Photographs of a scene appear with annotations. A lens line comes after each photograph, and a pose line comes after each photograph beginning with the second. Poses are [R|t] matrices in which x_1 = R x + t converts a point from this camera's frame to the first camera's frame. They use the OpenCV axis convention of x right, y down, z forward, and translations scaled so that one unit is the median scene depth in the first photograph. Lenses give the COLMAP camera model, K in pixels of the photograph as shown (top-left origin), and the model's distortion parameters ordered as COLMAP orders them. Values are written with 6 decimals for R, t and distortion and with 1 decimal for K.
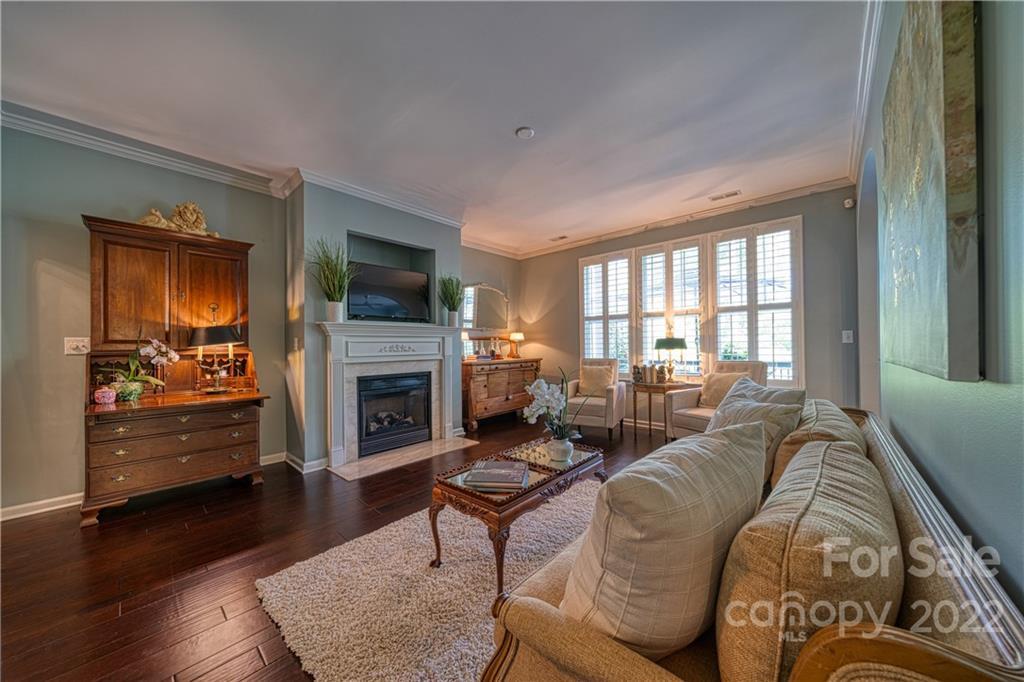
lens RADIAL K [[349.3, 0, 510.1], [0, 349.3, 344.5], [0, 0, 1]] dist [-0.013083, -0.000207]
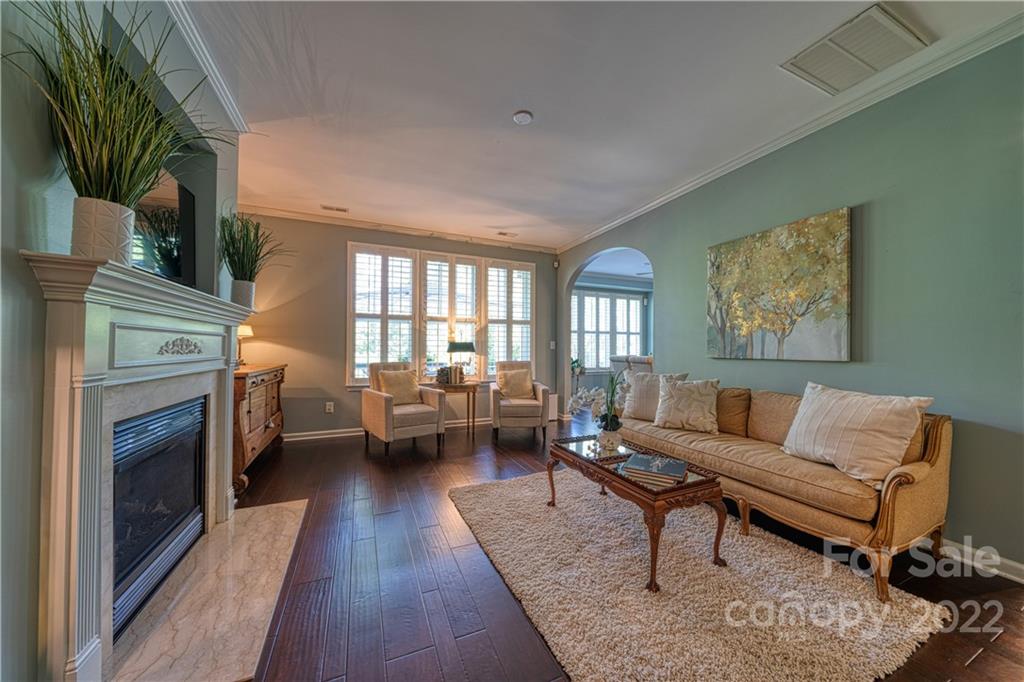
lens RADIAL K [[349.3, 0, 511.8], [0, 349.3, 345.0], [0, 0, 1]] dist [-0.013083, -0.000207]
pose [[0.405174, 0.024668, 0.913907, -0.479161], [-0.015588, 0.999677, -0.020073, 0.009976], [-0.914107, -0.006113, 0.405428, 0.389341]]
